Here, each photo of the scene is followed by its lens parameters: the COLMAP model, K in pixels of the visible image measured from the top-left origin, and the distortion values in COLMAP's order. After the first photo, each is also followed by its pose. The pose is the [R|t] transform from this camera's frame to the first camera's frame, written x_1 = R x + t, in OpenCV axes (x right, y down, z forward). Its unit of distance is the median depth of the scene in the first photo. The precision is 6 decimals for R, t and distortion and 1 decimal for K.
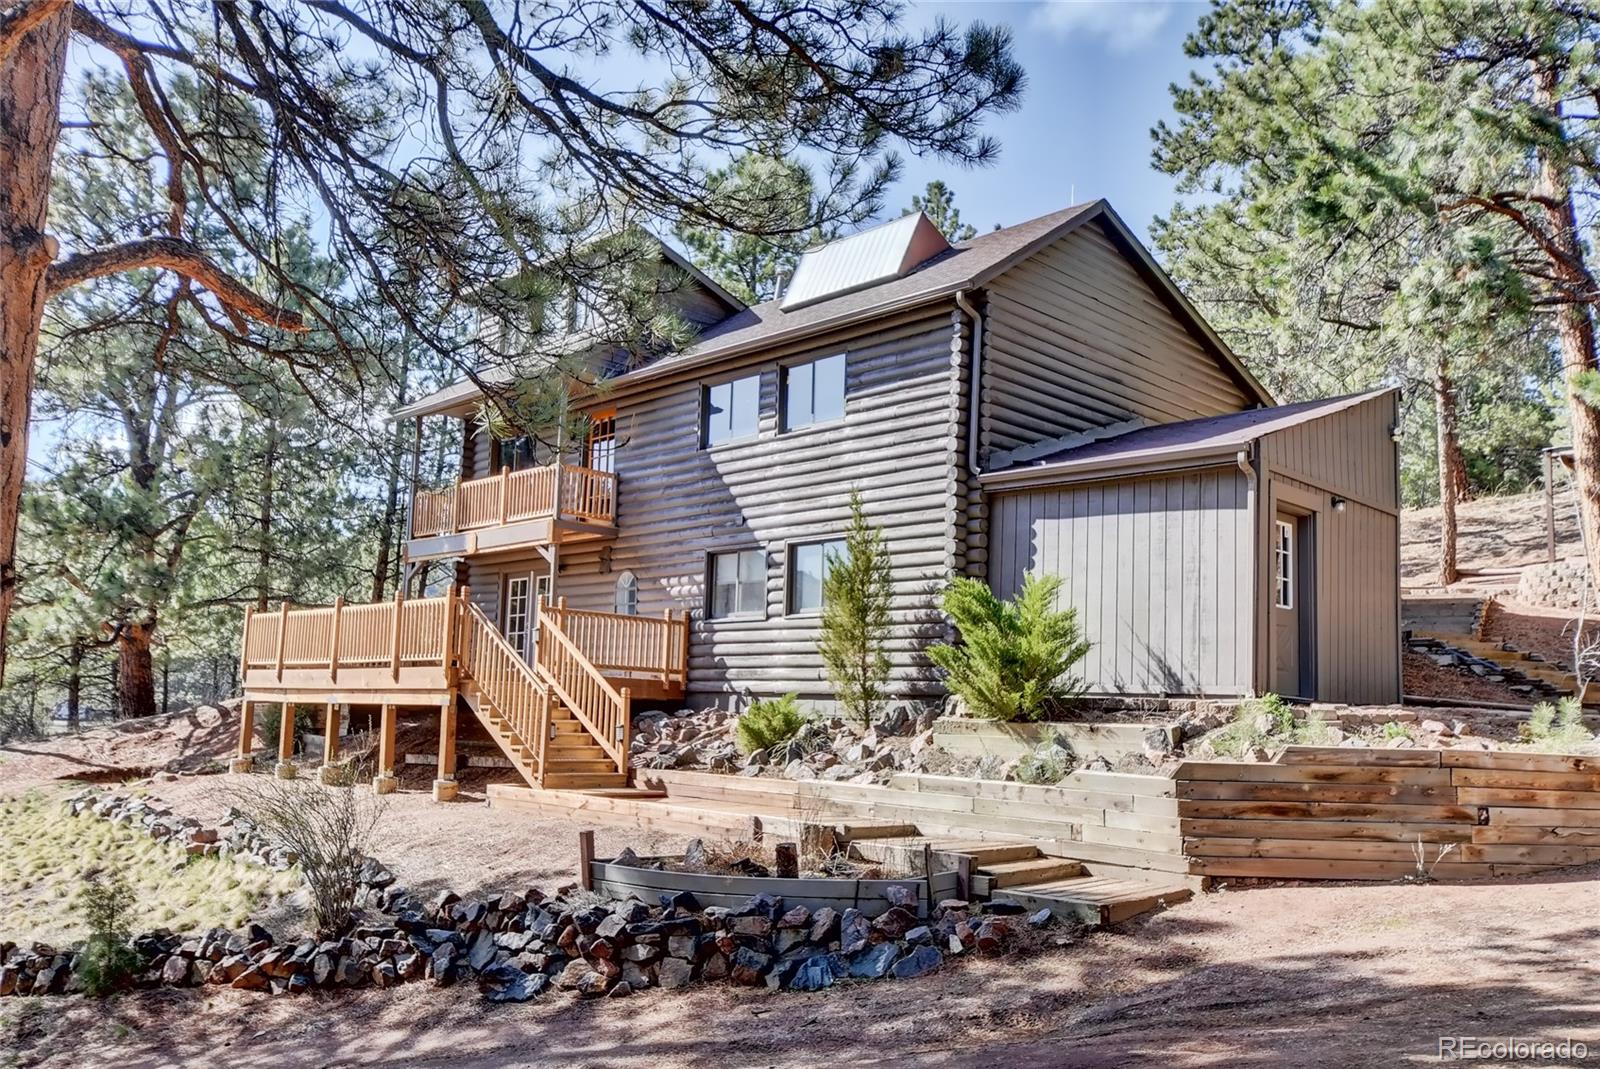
lens RADIAL K [[1263.6, 0, 800.0], [0, 1263.6, 534.5], [0, 0, 1]] dist [-0.000038, -0.000725]
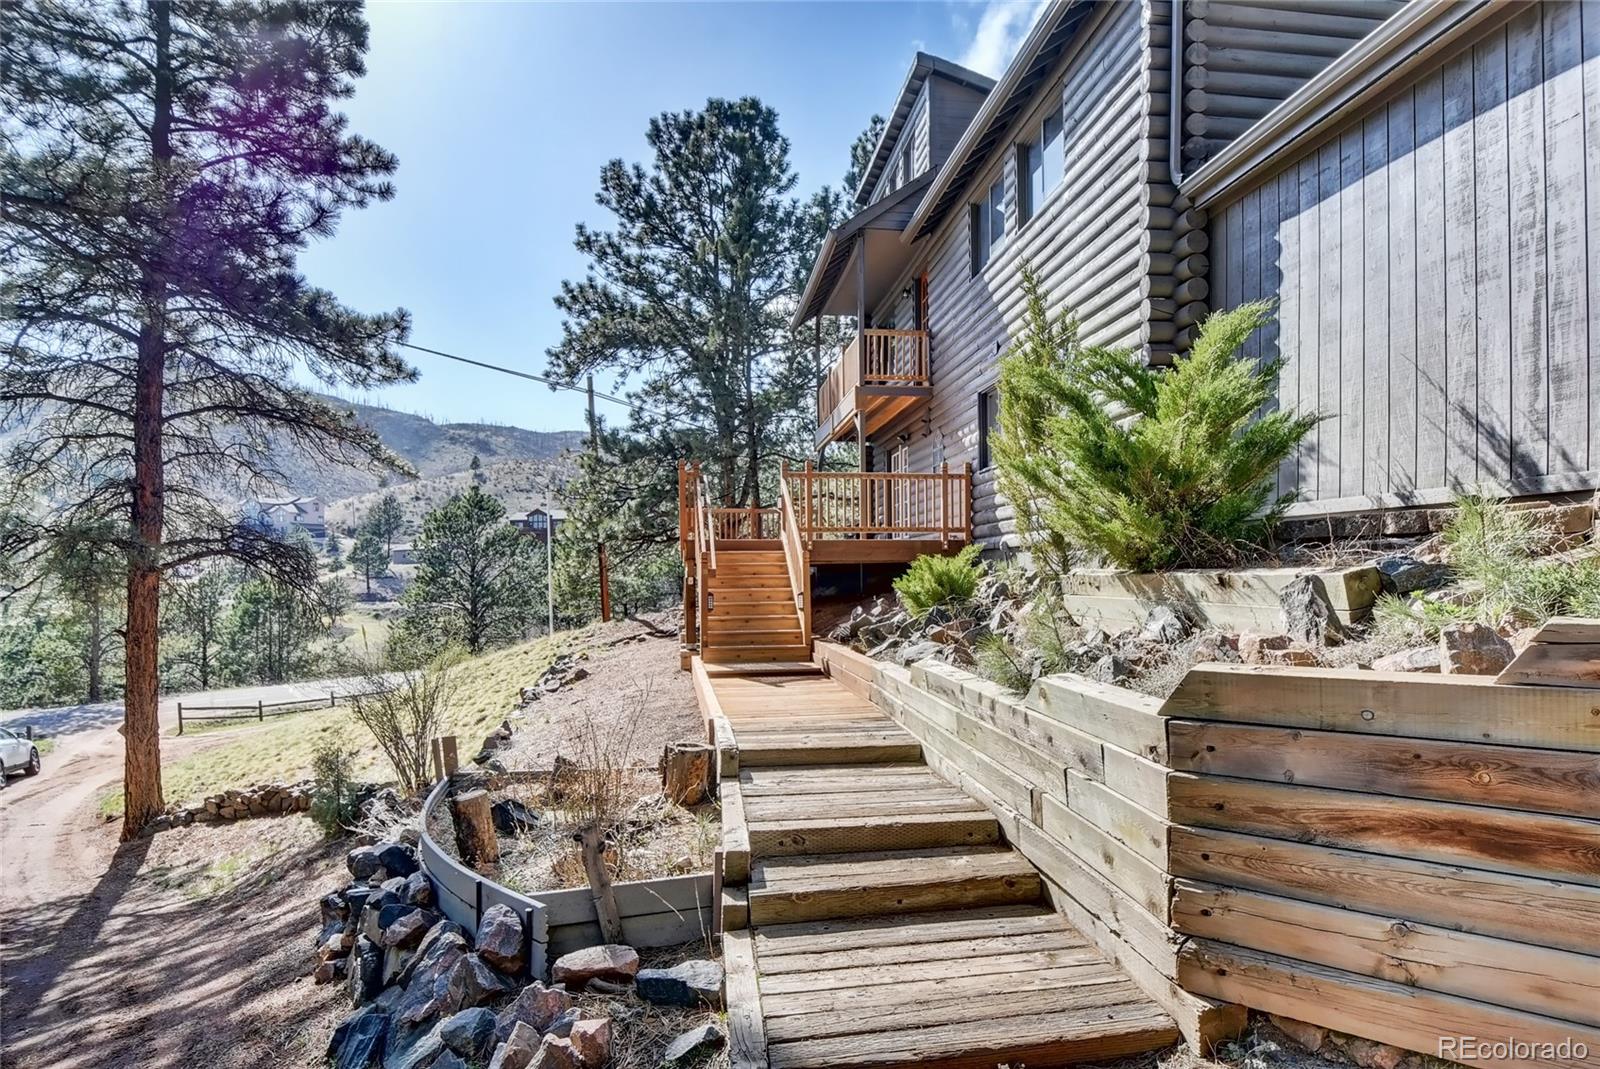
lens RADIAL K [[910.0, 0, 805.2], [0, 910.0, 560.5], [0, 0, 1]] dist [-0.000783, -0.000863]
pose [[0.794665, -0.053851, -0.604655, 0.281418], [0.127808, 0.988573, 0.079929, 0.085224], [0.593441, -0.140797, 0.792467, 0.547899]]
